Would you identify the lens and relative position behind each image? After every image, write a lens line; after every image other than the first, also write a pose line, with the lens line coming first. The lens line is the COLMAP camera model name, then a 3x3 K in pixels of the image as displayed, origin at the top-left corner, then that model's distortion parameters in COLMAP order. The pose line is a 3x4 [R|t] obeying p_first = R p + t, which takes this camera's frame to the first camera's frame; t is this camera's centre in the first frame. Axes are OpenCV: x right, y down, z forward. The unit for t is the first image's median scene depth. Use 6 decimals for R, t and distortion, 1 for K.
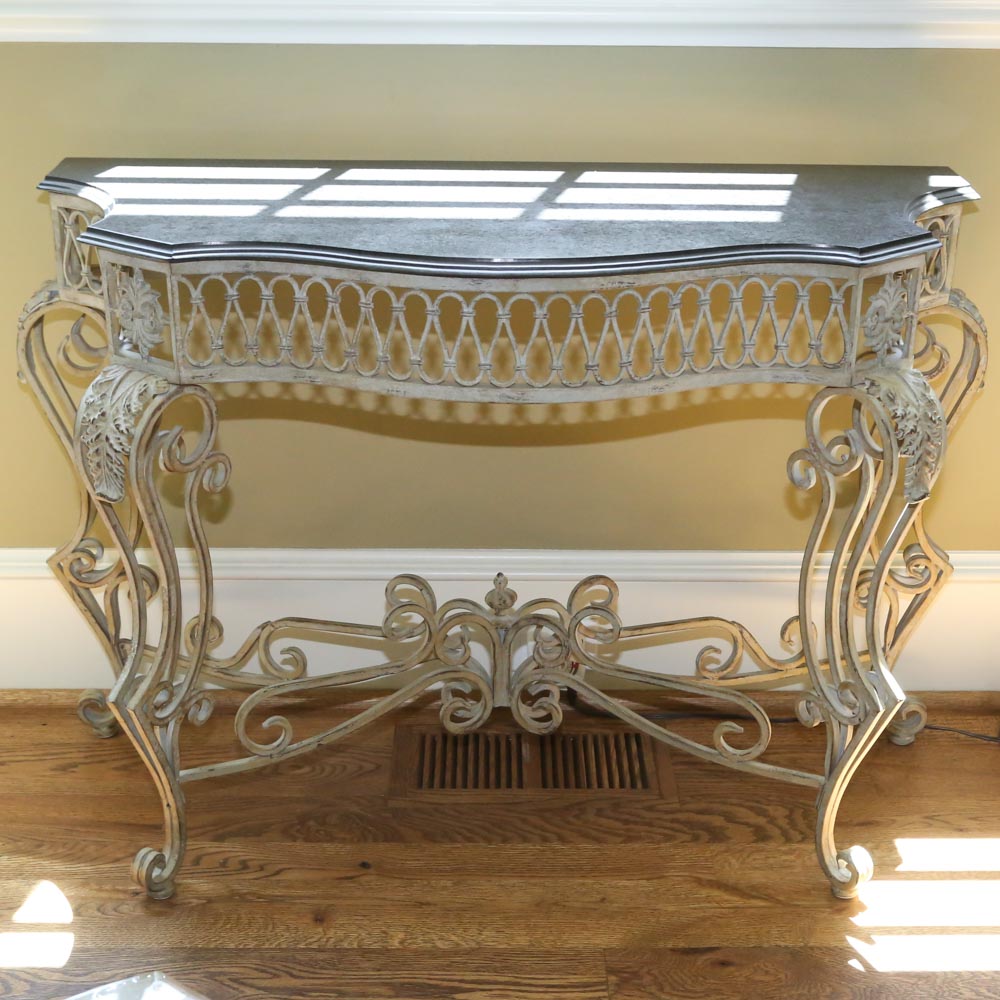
lens RADIAL K [[1730.6, 0, 500.0], [0, 1730.6, 500.0], [0, 0, 1]] dist [-0.021096, 0.041223]
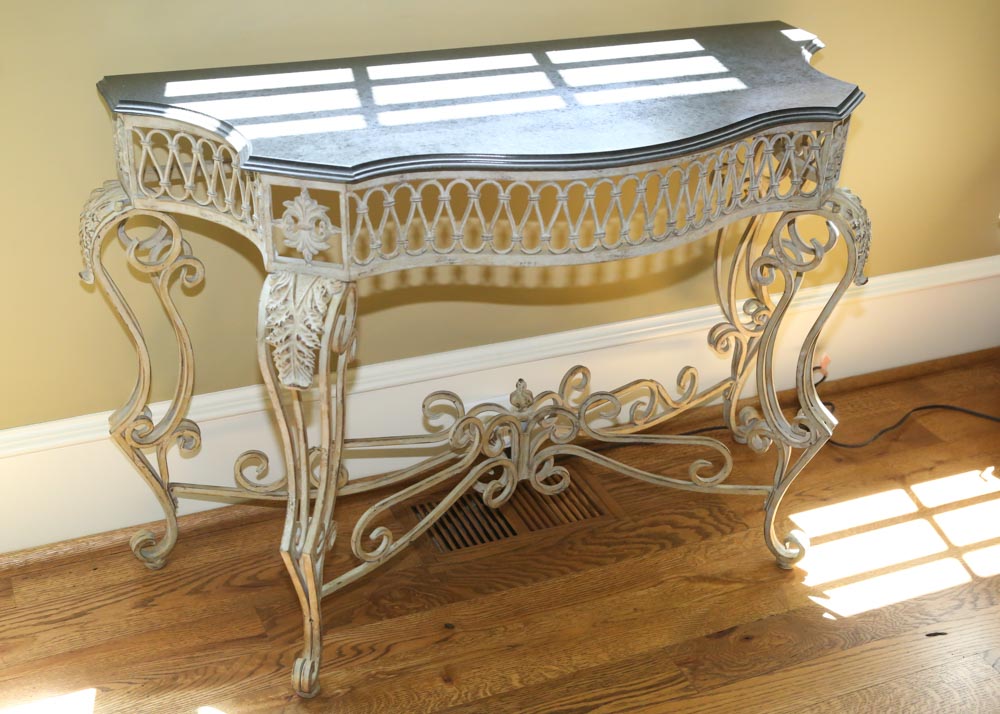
lens RADIAL K [[1344.8, 0, 500.0], [0, 1344.8, 357.0], [0, 0, 1]] dist [0.107148, 0.018502]
pose [[0.919366, -0.167378, 0.356021, -0.376549], [0.127764, 0.982955, 0.132193, -0.110372], [-0.372079, -0.076047, 0.925080, 0.097768]]
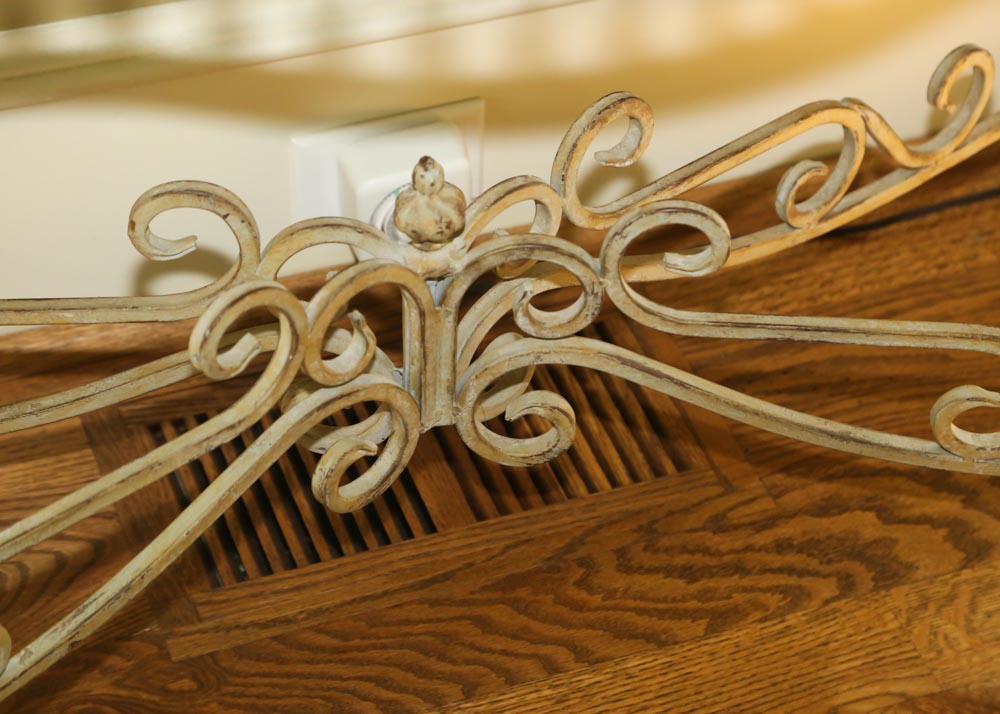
lens RADIAL K [[2803.5, 0, 500.0], [0, 2803.5, 357.0], [0, 0, 1]] dist [0.494177, 0.192911]
pose [[0.938684, -0.215404, 0.269208, -0.182042], [0.106157, 0.923451, 0.368741, -0.167115], [-0.328028, -0.317553, 0.889695, 0.392560]]
